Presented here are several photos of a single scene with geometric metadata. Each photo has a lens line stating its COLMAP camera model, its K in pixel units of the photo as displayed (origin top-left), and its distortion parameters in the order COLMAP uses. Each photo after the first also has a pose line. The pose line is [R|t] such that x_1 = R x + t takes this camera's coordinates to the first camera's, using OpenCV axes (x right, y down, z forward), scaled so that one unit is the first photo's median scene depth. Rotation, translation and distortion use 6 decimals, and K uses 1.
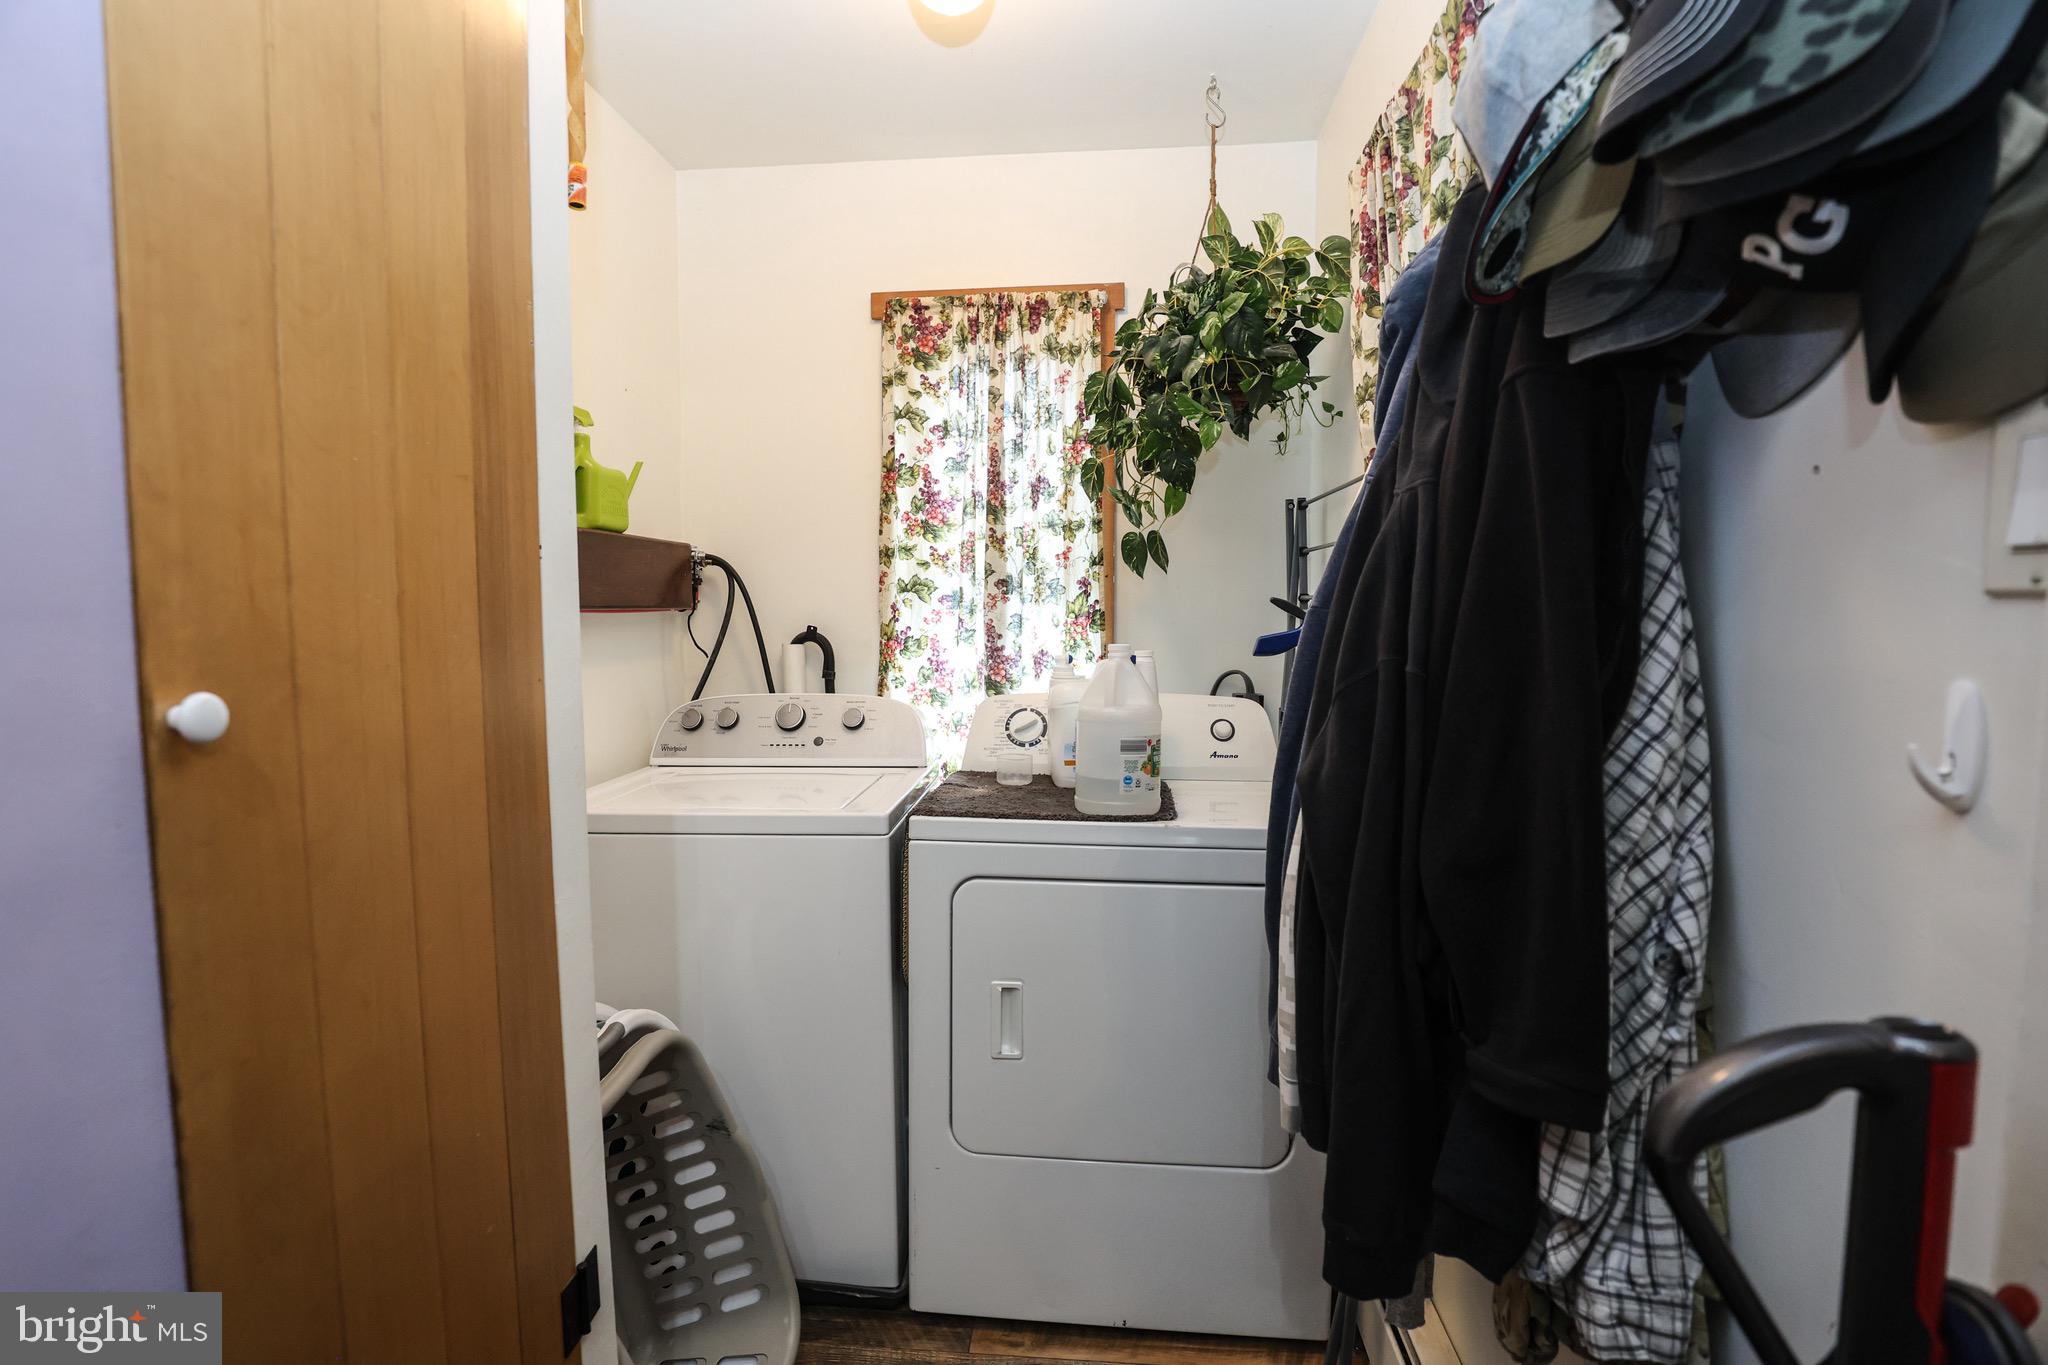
lens RADIAL K [[946.1, 0, 1009.9], [0, 946.1, 679.1], [0, 0, 1]] dist [-0.032109, 0.002557]
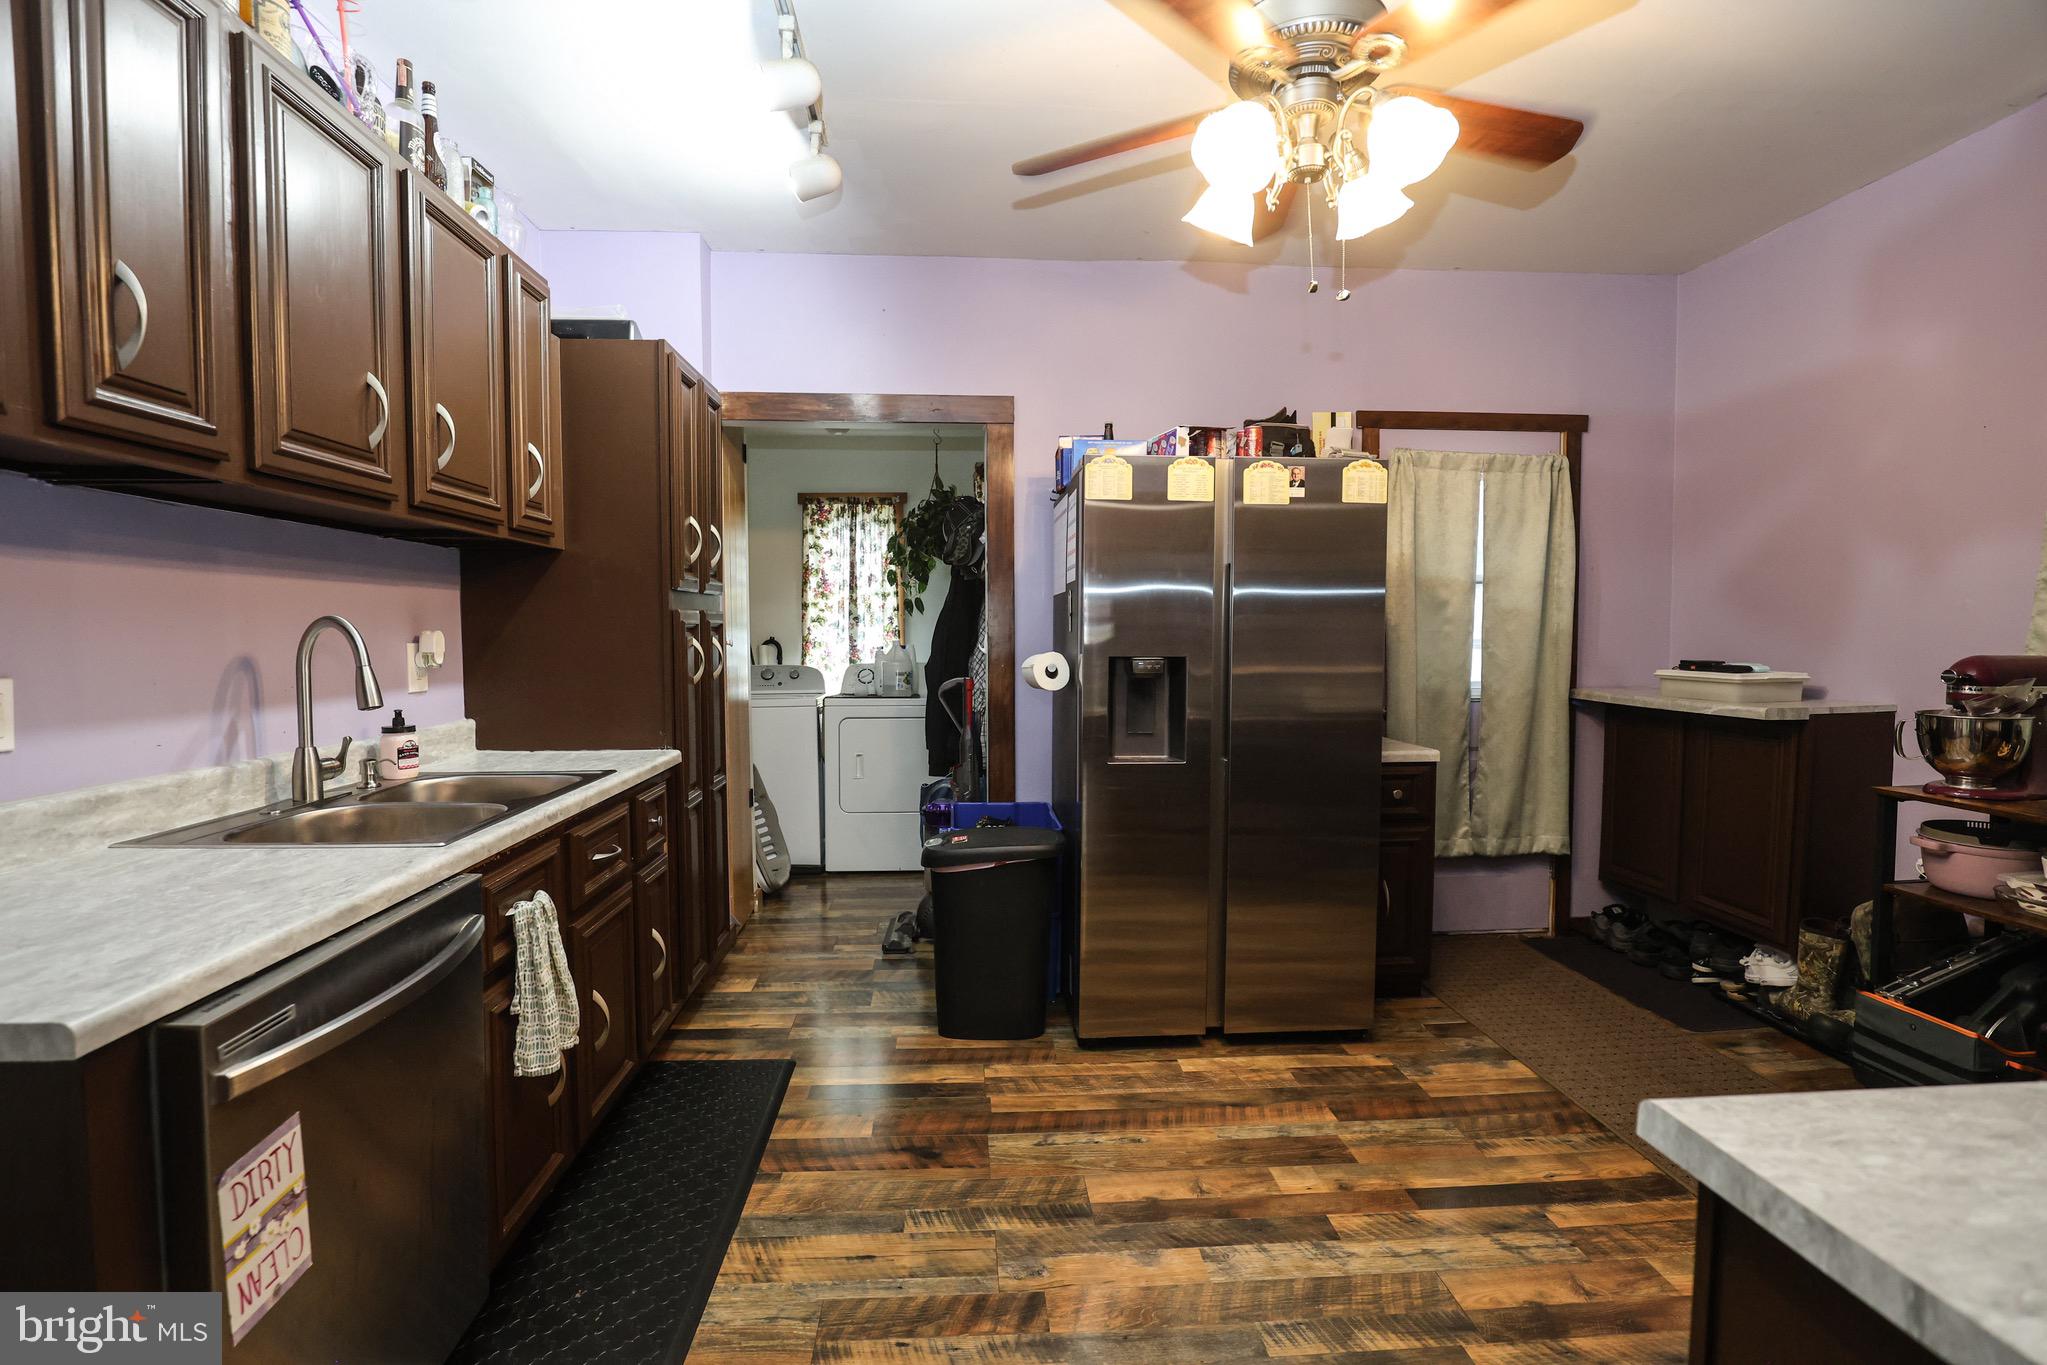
lens RADIAL K [[945.6, 0, 1031.3], [0, 945.6, 687.1], [0, 0, 1]] dist [-0.032109, 0.002557]
pose [[0.986005, -0.011576, 0.166316, 0.029396], [0.014584, 0.999751, -0.016874, 0.118286], [-0.166079, 0.019063, 0.985928, -1.419966]]
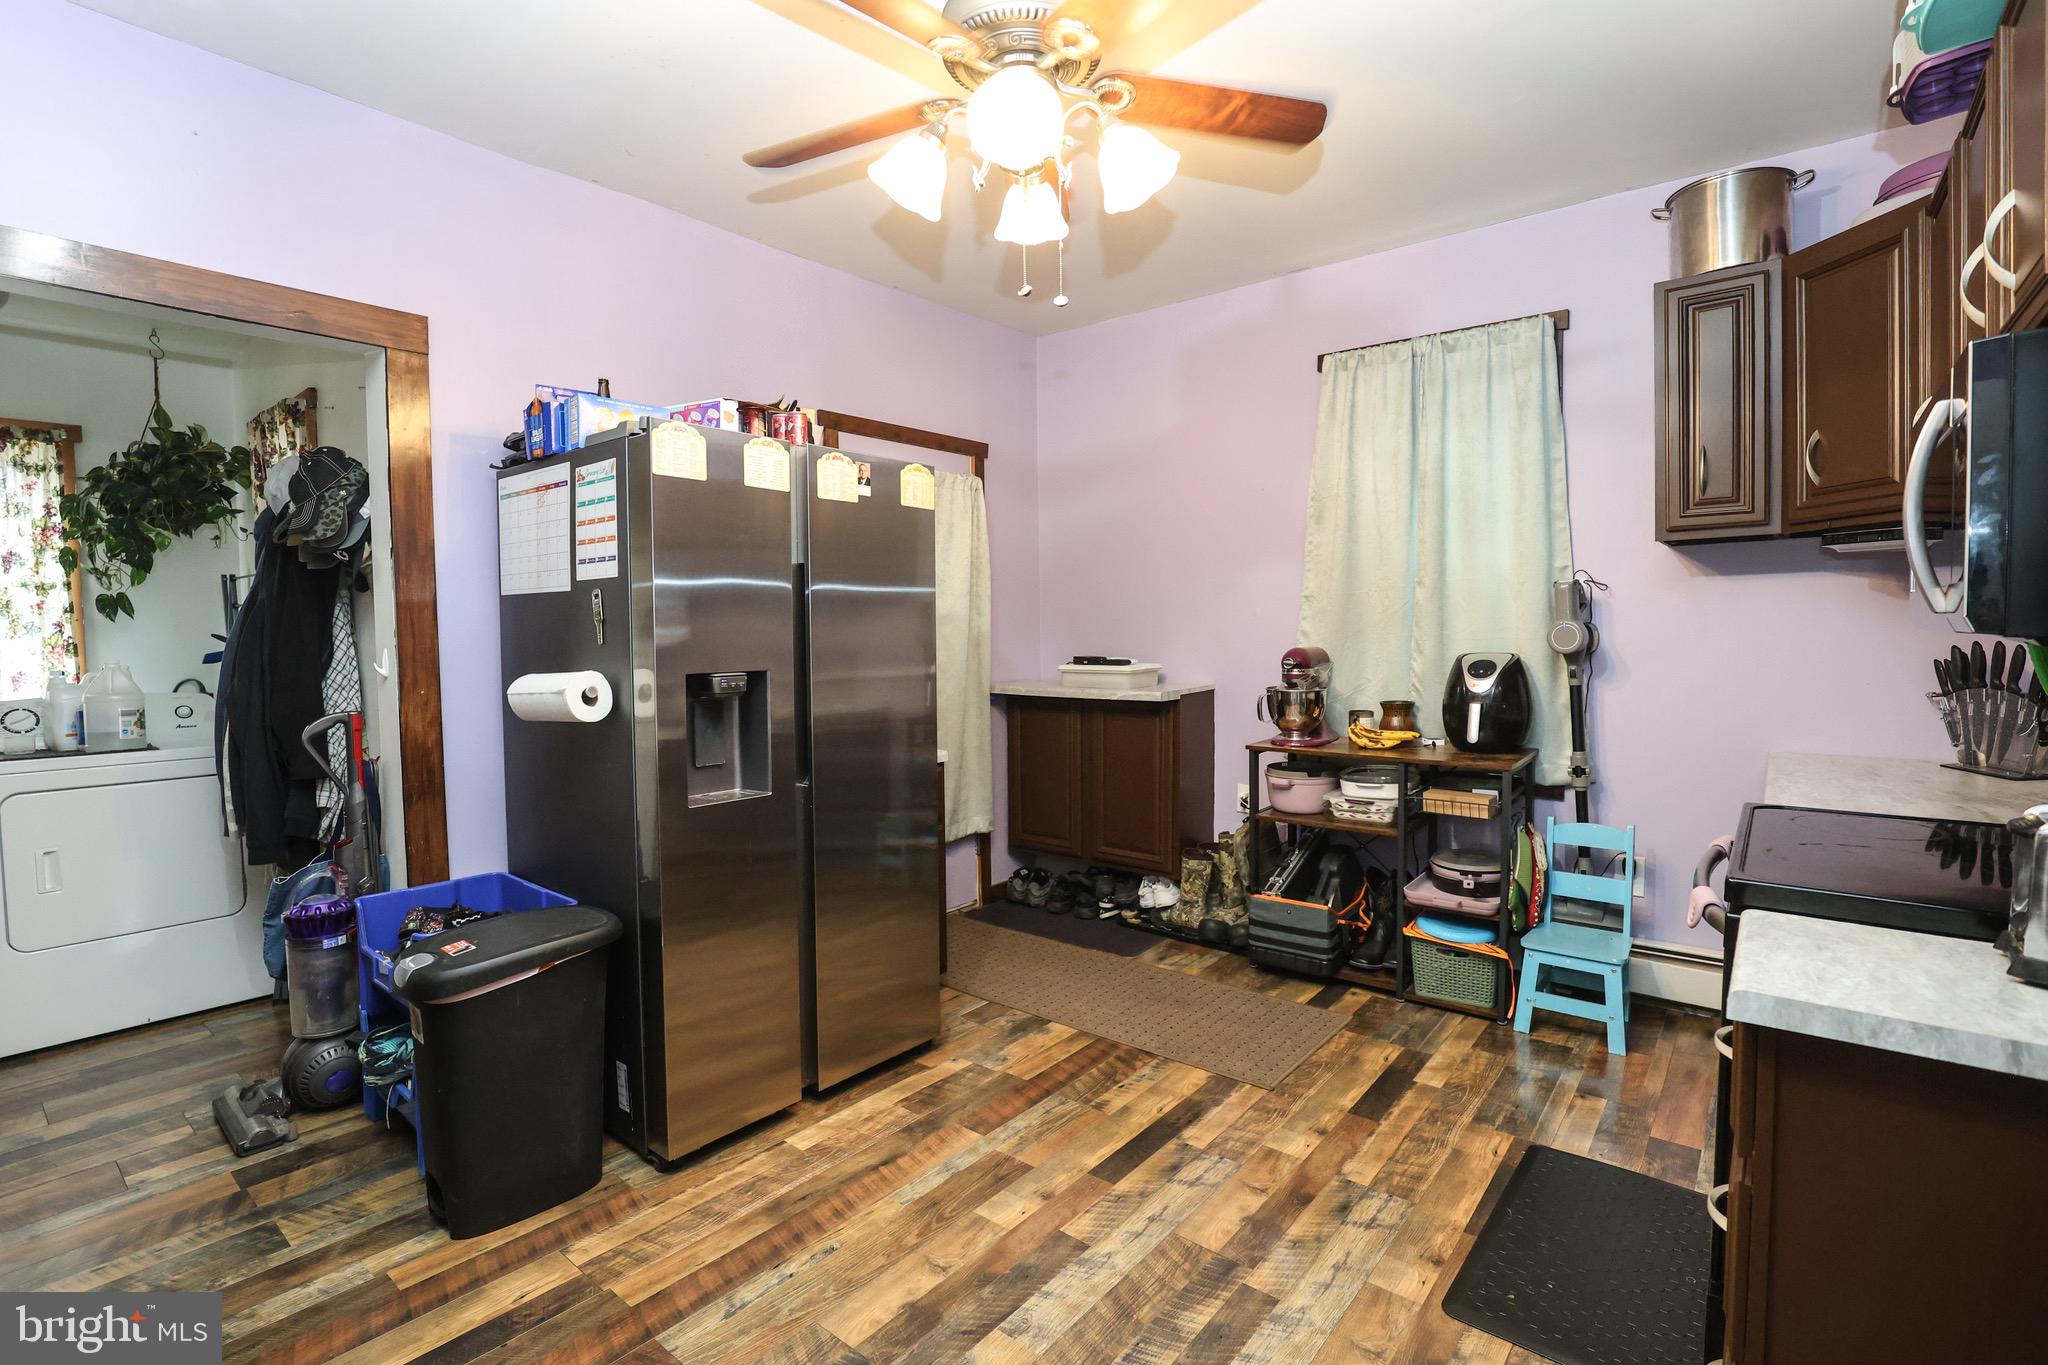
lens RADIAL K [[946.1, 0, 1036.5], [0, 946.1, 677.5], [0, 0, 1]] dist [-0.032109, 0.002557]
pose [[0.554298, -0.049959, 0.830817, -0.270359], [0.074486, 0.997169, 0.010268, 0.081422], [-0.828978, 0.056193, 0.556451, -1.079568]]
